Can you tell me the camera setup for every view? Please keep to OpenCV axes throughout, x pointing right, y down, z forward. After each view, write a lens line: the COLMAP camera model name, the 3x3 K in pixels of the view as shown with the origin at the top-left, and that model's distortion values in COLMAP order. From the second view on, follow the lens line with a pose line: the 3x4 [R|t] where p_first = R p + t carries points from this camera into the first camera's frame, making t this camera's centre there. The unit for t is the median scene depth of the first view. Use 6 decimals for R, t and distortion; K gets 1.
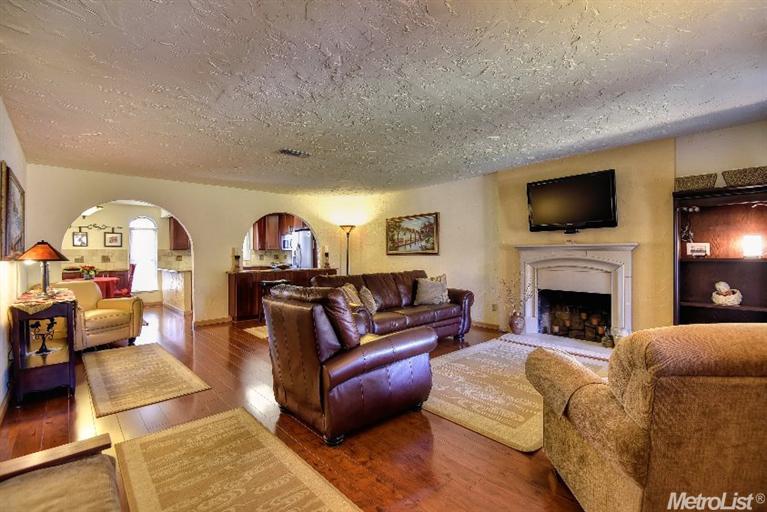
lens RADIAL K [[344.7, 0, 383.5], [0, 344.7, 256.0], [0, 0, 1]] dist [0.000846, -0.000018]
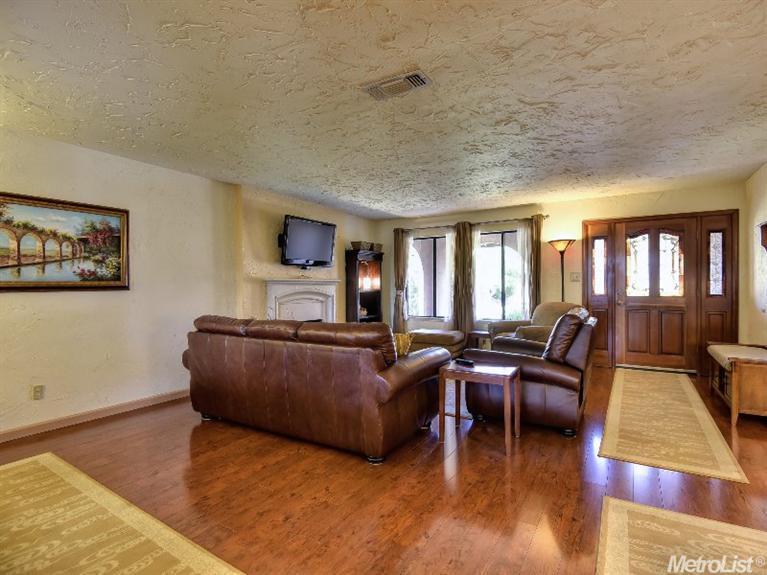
lens RADIAL K [[389.6, 0, 383.5], [0, 389.6, 287.5], [0, 0, 1]] dist [-0.009478, -0.001609]
pose [[-0.271765, 0.005637, 0.962347, -0.525599], [0.013810, 0.999903, -0.001957, 0.000293], [-0.962265, 0.012758, -0.271816, 0.775316]]
